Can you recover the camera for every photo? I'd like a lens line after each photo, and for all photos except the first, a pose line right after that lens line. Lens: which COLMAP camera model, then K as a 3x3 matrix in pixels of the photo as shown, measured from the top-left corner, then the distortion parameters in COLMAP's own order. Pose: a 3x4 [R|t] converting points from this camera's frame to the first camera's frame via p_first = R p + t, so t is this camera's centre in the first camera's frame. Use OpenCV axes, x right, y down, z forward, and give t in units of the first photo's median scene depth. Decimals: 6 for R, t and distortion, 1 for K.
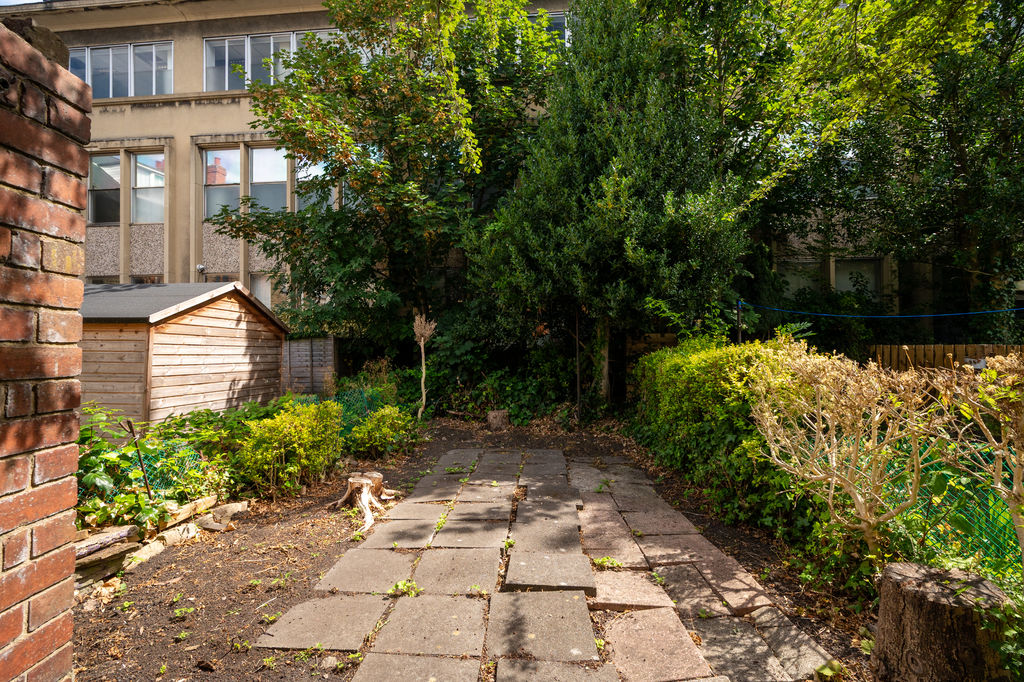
lens RADIAL K [[469.8, 0, 436.6], [0, 469.8, 336.8], [0, 0, 1]] dist [-0.000408, 0.000398]
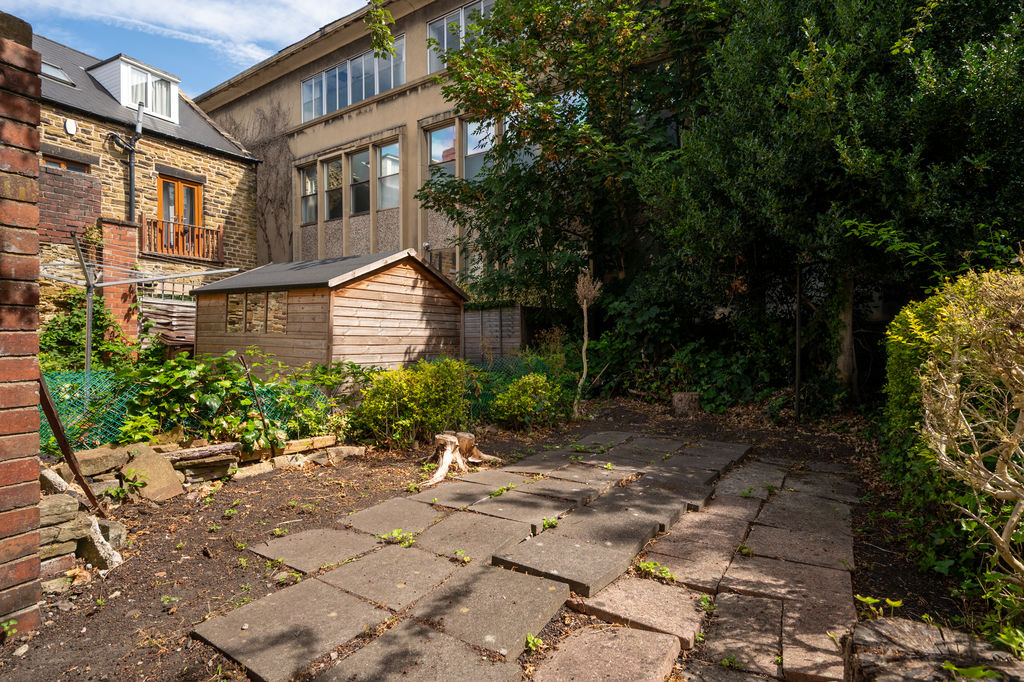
lens RADIAL K [[504.3, 0, 475.2], [0, 504.3, 342.3], [0, 0, 1]] dist [-0.000462, -0.000602]
pose [[0.875184, 0.024642, -0.483162, 0.281659], [-0.008408, 0.999326, 0.035737, 0.055901], [0.483717, -0.027214, 0.874801, 0.103363]]
